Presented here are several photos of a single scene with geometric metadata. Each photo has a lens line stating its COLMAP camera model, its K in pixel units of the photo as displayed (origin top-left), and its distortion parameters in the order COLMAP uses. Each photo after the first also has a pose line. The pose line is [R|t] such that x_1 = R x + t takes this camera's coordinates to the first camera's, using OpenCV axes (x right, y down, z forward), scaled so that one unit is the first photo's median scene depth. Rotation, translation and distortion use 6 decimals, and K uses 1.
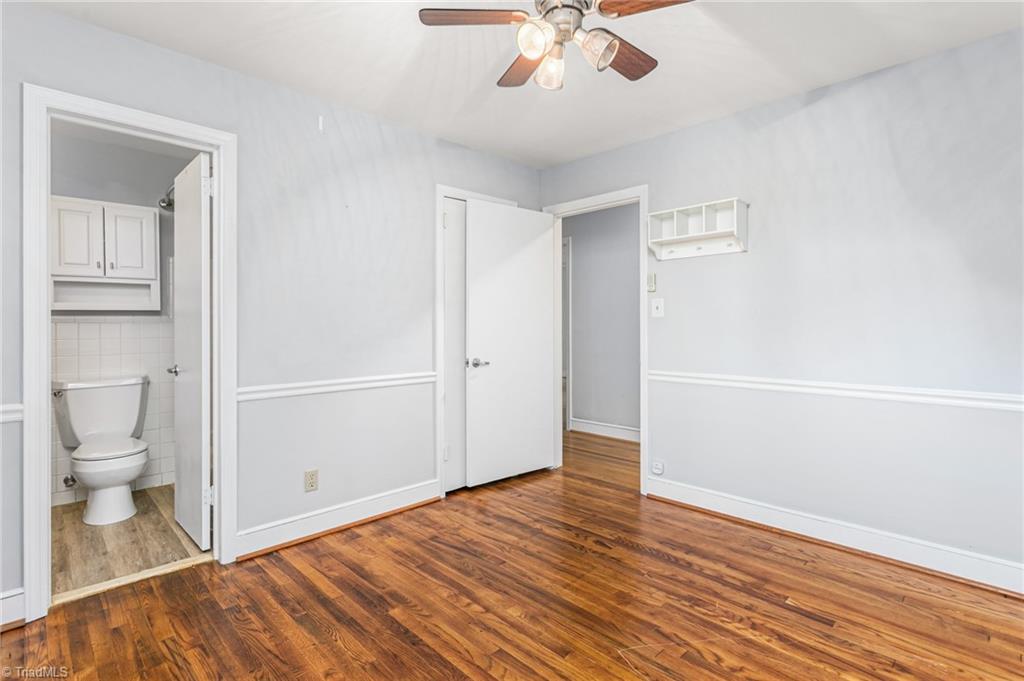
lens RADIAL K [[495.8, 0, 512.9], [0, 495.8, 334.0], [0, 0, 1]] dist [-0.006875, 0.005117]
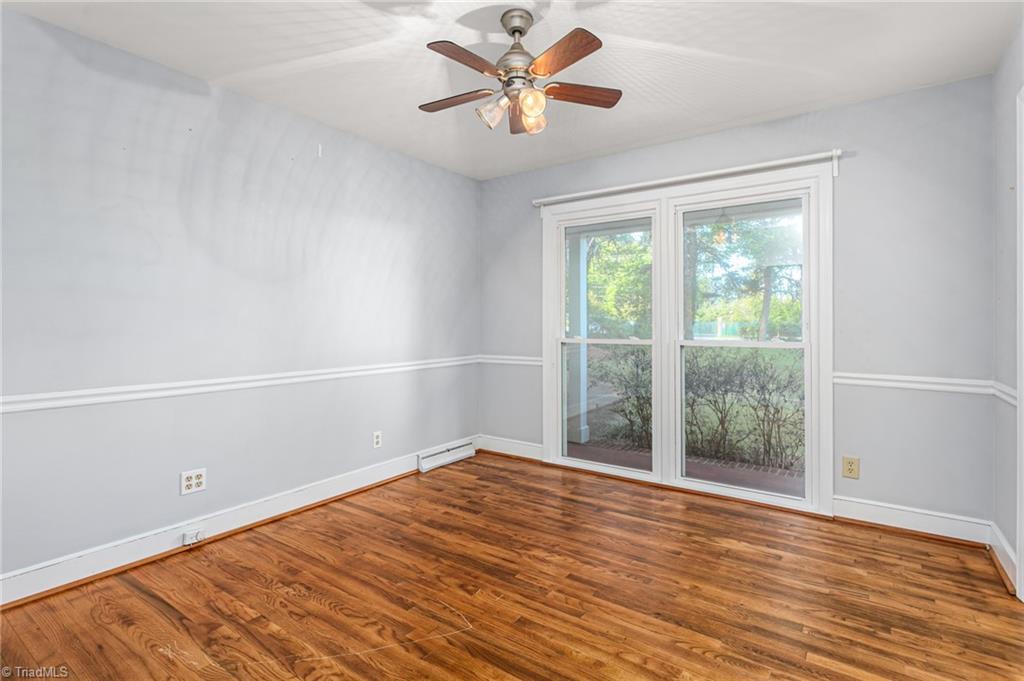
lens RADIAL K [[495.8, 0, 513.6], [0, 495.8, 335.1], [0, 0, 1]] dist [-0.006875, 0.005117]
pose [[-0.984384, 0.007045, -0.175894, 0.288380], [0.000855, 0.999378, 0.035245, -0.022679], [0.176032, 0.034544, -0.983778, 1.911675]]
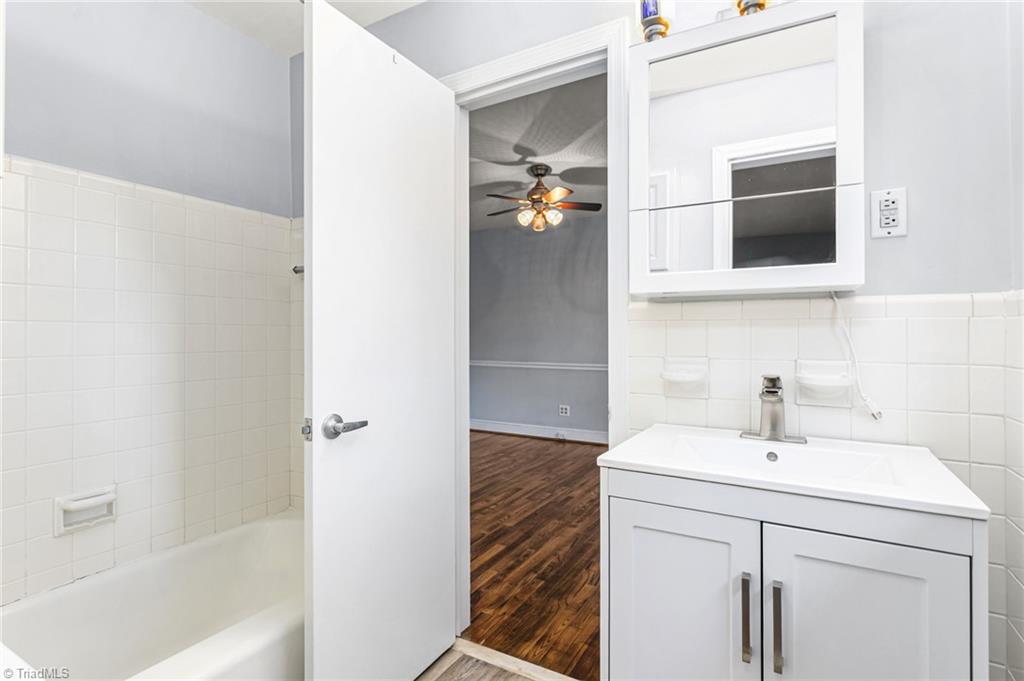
lens RADIAL K [[495.8, 0, 516.6], [0, 495.8, 338.9], [0, 0, 1]] dist [-0.006875, 0.005117]
pose [[-0.276370, 0.001665, 0.961050, -1.789137], [0.012875, 0.999915, 0.001970, 0.001866], [-0.960965, 0.012918, -0.276368, 1.479720]]
